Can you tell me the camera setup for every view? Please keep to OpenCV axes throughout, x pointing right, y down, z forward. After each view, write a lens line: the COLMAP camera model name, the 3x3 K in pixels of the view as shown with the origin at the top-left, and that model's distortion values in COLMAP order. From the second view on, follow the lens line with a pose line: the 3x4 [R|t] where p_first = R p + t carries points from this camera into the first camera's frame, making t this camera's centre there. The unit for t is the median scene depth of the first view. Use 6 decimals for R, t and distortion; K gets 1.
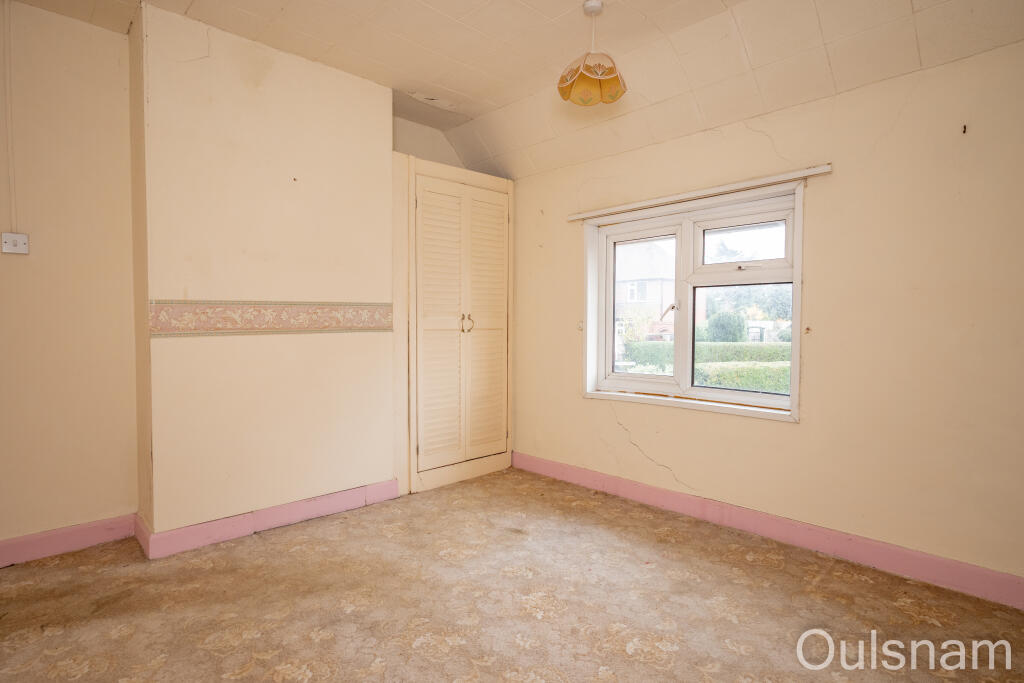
lens RADIAL K [[522.5, 0, 492.4], [0, 522.5, 338.6], [0, 0, 1]] dist [-0.002014, 0.000687]
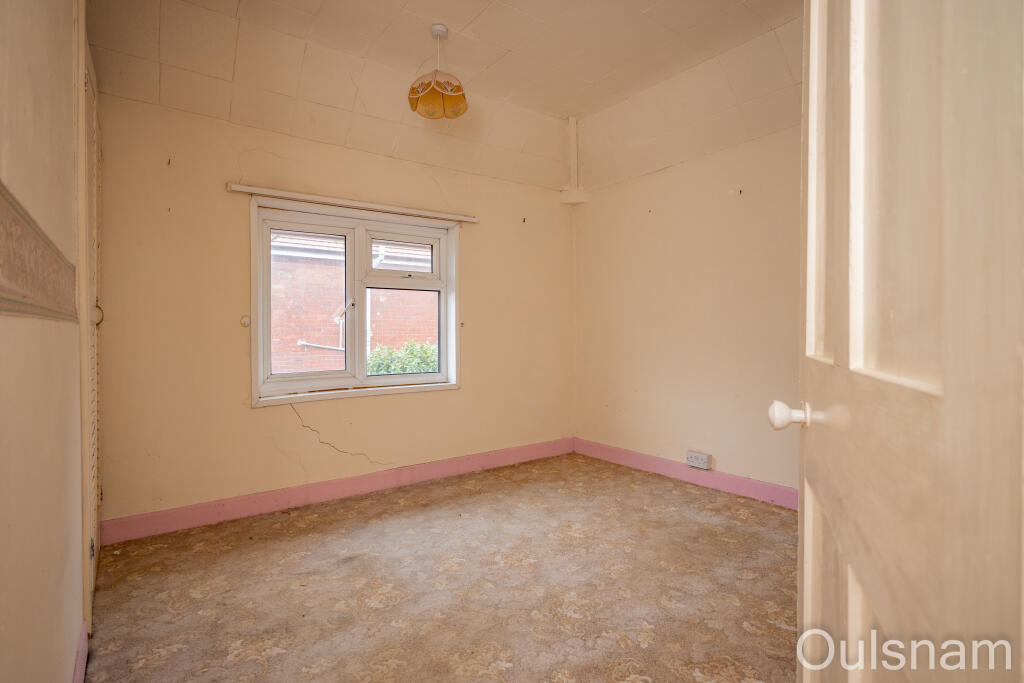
lens RADIAL K [[522.5, 0, 492.4], [0, 522.5, 338.6], [0, 0, 1]] dist [-0.002014, 0.000687]
pose [[0.125593, -0.008703, 0.992044, -0.729582], [0.038910, 0.999235, 0.003840, 0.017907], [-0.991319, 0.038119, 0.125836, 0.627639]]
